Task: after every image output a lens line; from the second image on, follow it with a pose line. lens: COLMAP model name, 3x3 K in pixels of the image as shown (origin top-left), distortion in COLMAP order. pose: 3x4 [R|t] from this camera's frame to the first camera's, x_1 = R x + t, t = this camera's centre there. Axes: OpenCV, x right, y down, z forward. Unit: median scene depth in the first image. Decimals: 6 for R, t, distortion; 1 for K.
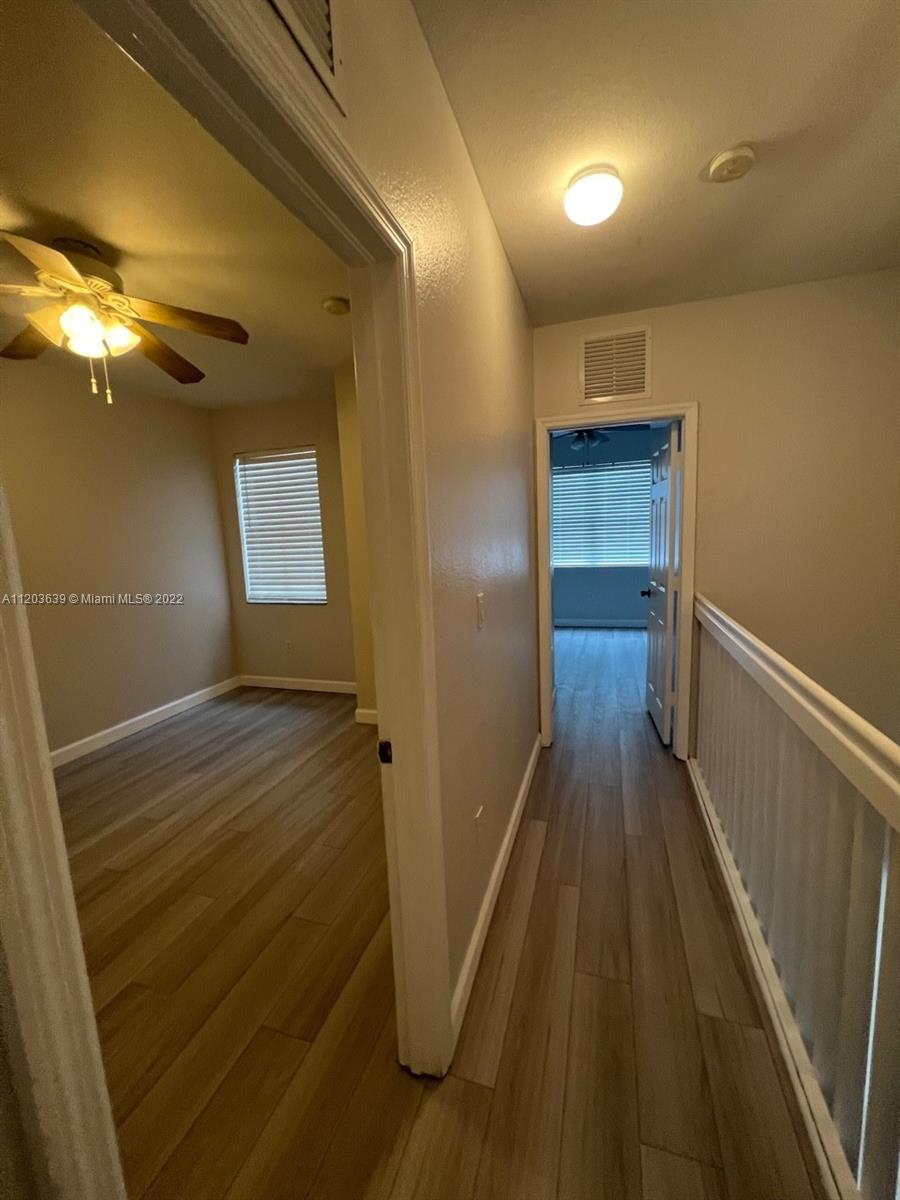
lens RADIAL K [[479.0, 0, 446.2], [0, 479.0, 595.4], [0, 0, 1]] dist [-0.000361, -0.000021]
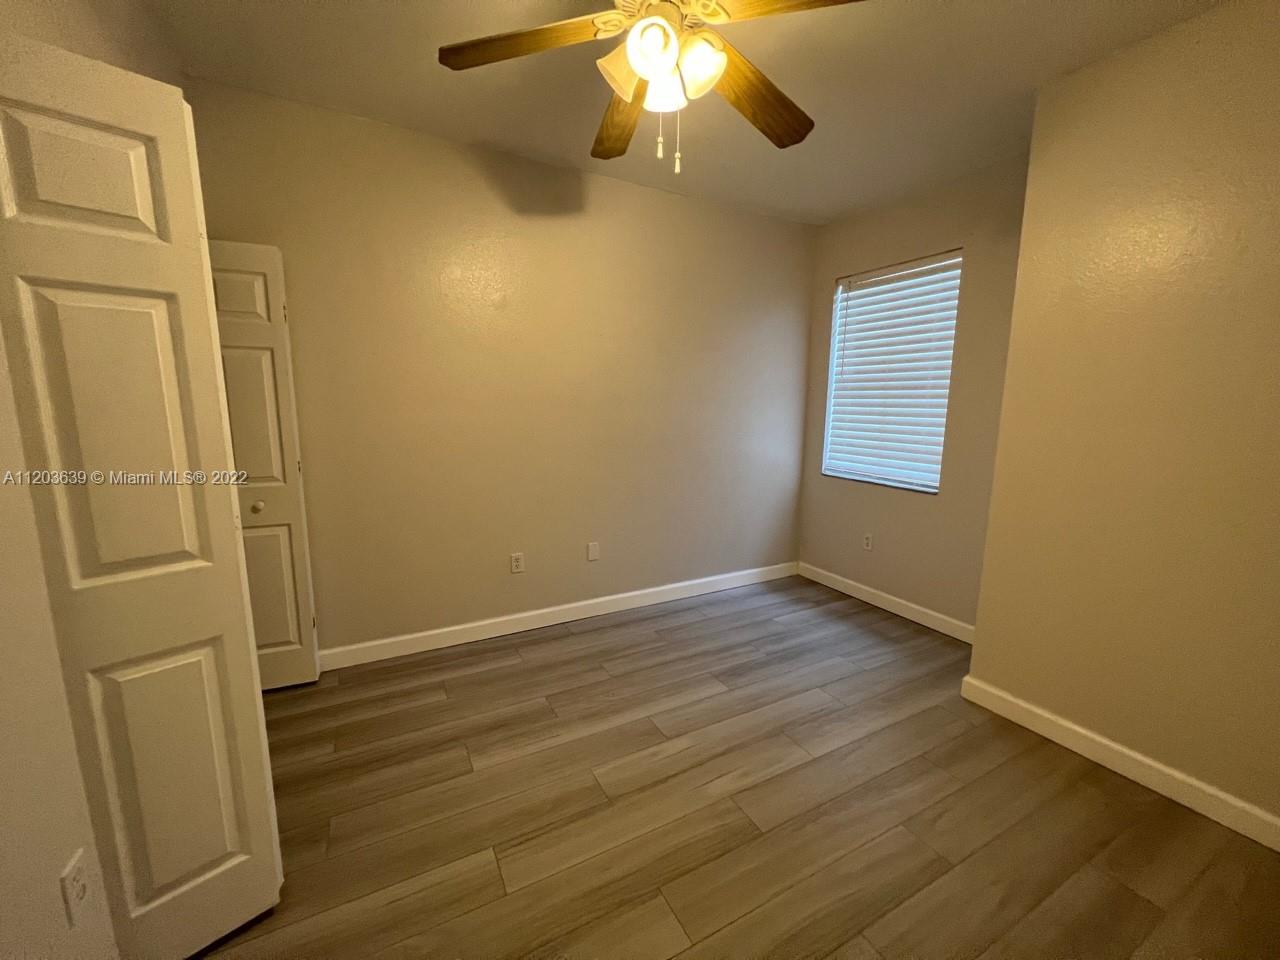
lens RADIAL K [[510.9, 0, 640.0], [0, 510.9, 480.3], [0, 0, 1]] dist [-0.000361, -0.000021]
pose [[0.728119, 0.154113, -0.667901, -0.092393], [-0.134473, 0.987578, 0.081280, -0.003158], [0.672131, 0.030633, 0.739798, 0.230356]]
